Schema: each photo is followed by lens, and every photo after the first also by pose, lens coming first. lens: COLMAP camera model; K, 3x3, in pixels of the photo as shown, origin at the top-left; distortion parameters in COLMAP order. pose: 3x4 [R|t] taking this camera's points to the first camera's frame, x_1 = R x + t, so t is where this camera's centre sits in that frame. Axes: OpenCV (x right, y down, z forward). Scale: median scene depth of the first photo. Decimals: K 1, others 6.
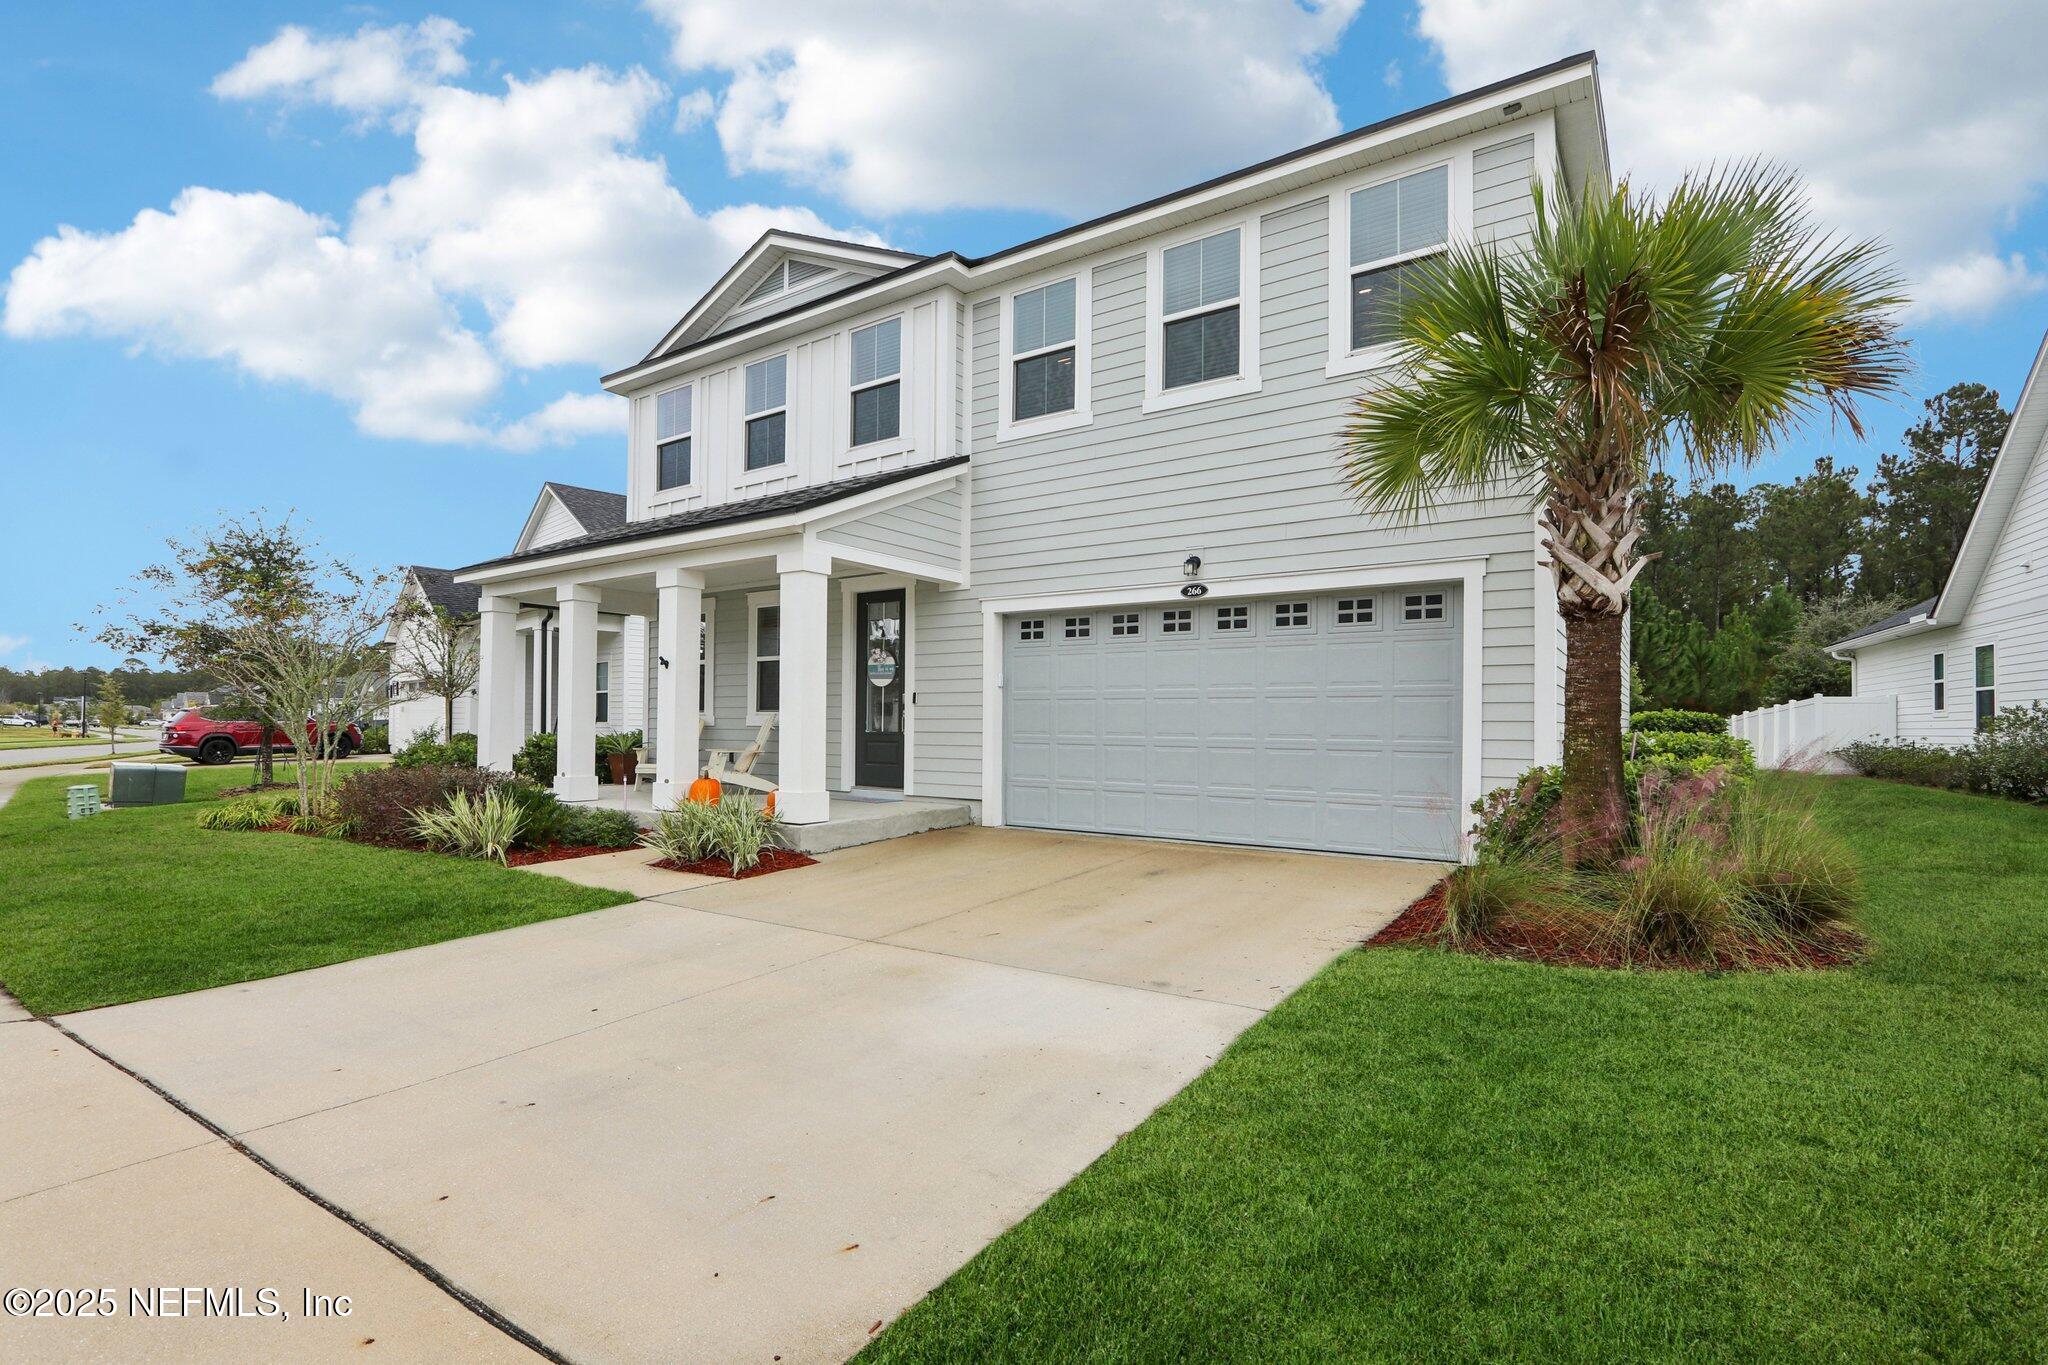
lens RADIAL K [[971.3, 0, 1016.5], [0, 971.3, 692.5], [0, 0, 1]] dist [-0.001230, -0.000585]
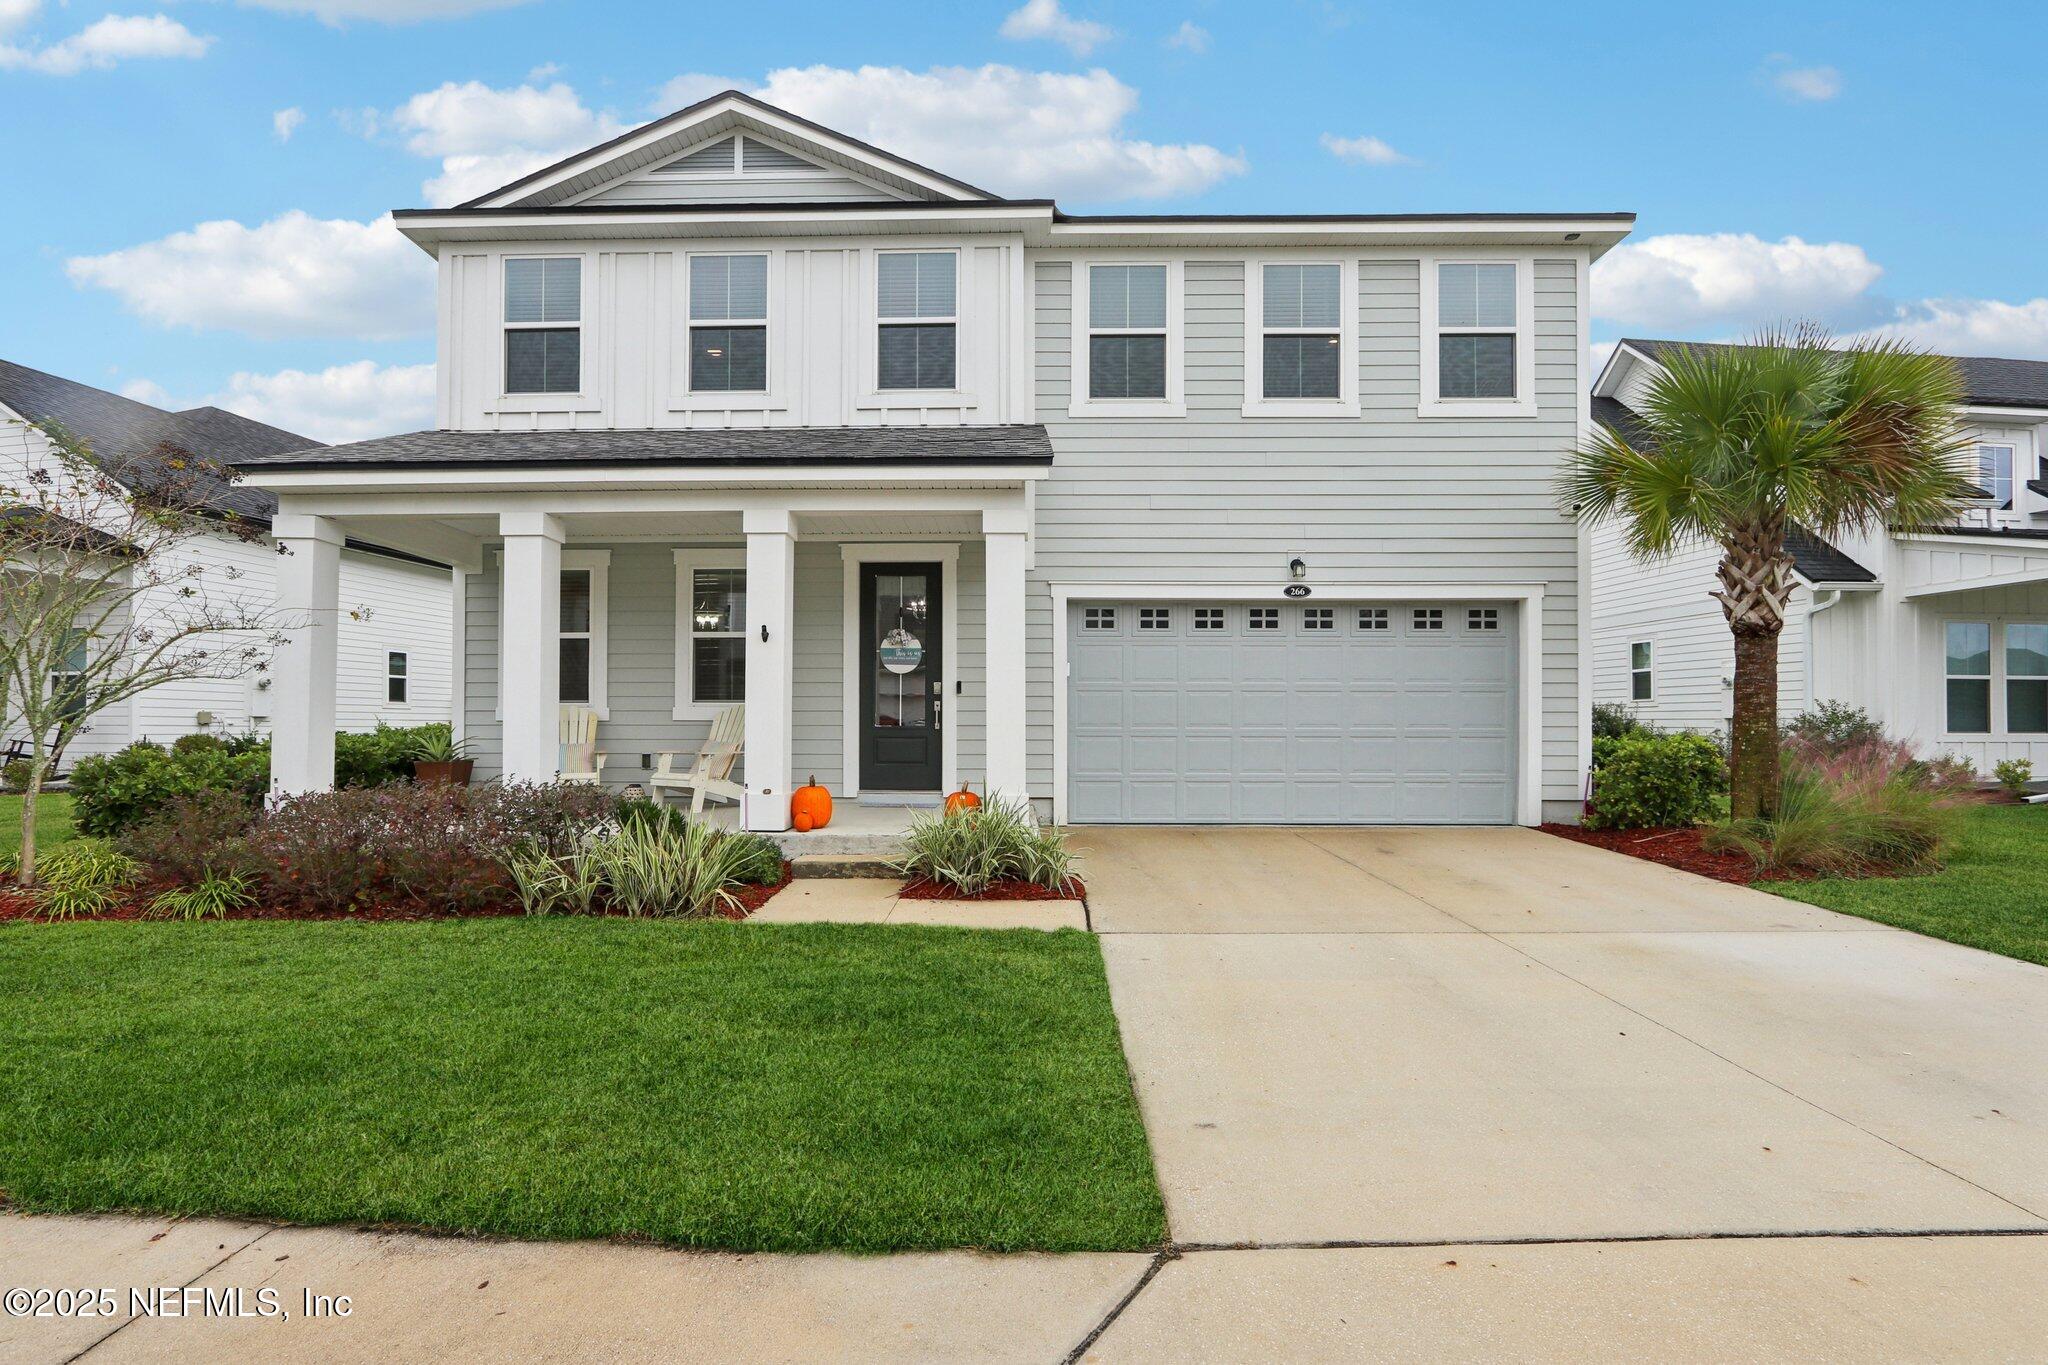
lens RADIAL K [[917.6, 0, 1021.7], [0, 917.6, 705.9], [0, 0, 1]] dist [-0.005607, -0.000393]
pose [[0.824302, 0.006052, 0.566117, -0.571723], [-0.014017, 0.999855, 0.009720, 0.014829], [-0.565976, -0.015947, 0.824267, 0.296485]]
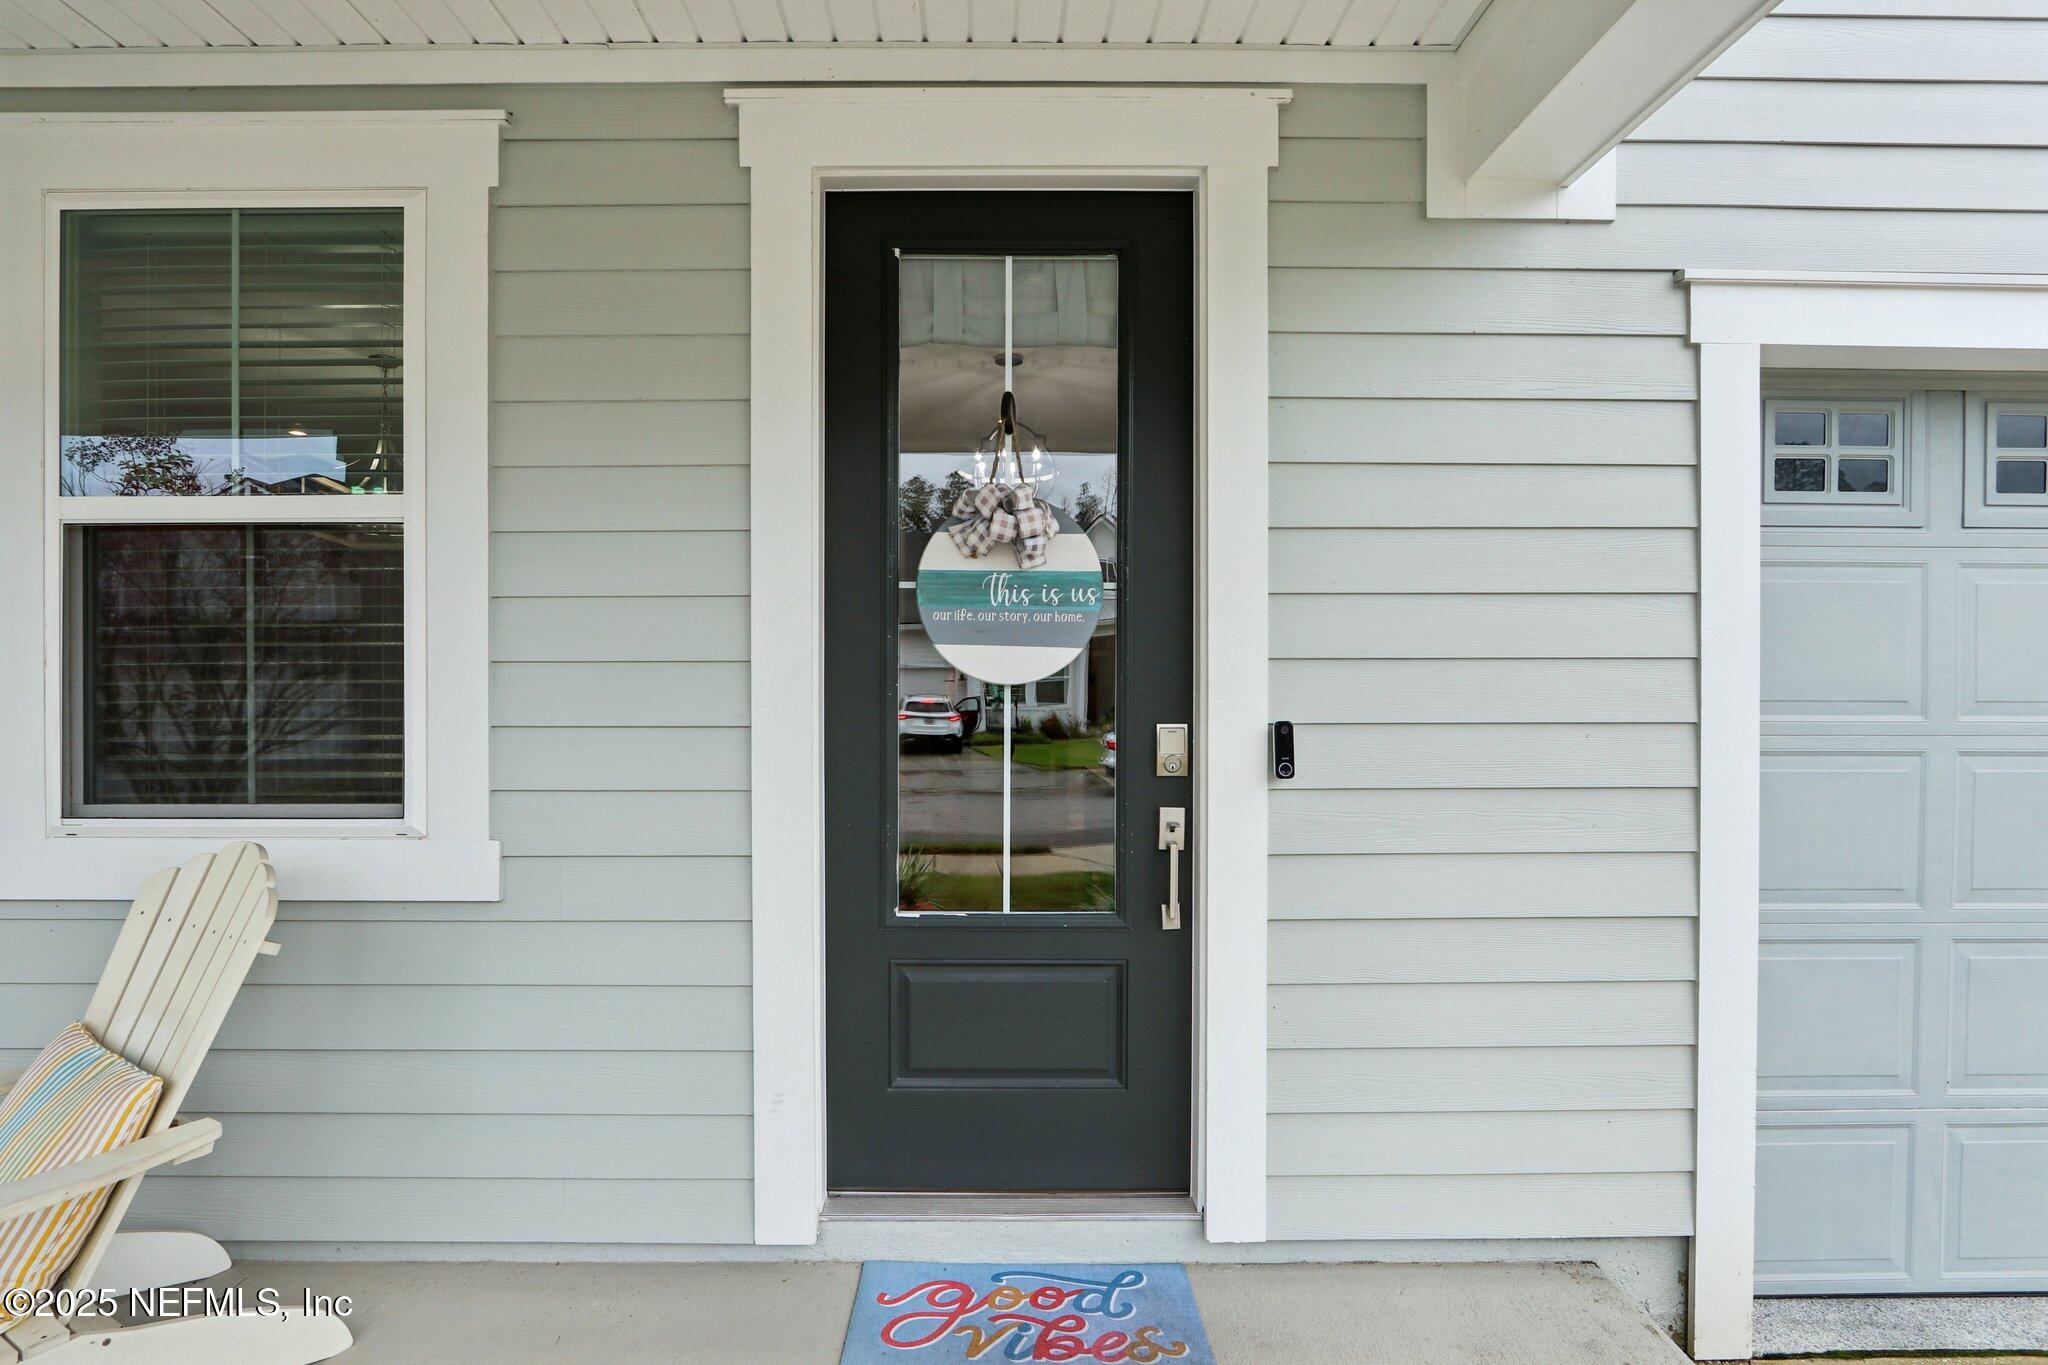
lens RADIAL K [[995.2, 0, 1019.3], [0, 995.2, 693.6], [0, 0, 1]] dist [-0.000919, 0.000200]
pose [[0.814259, -0.004321, 0.580486, -0.283398], [-0.013950, 0.999538, 0.027009, -0.010823], [-0.580334, -0.030090, 0.813822, 0.932637]]
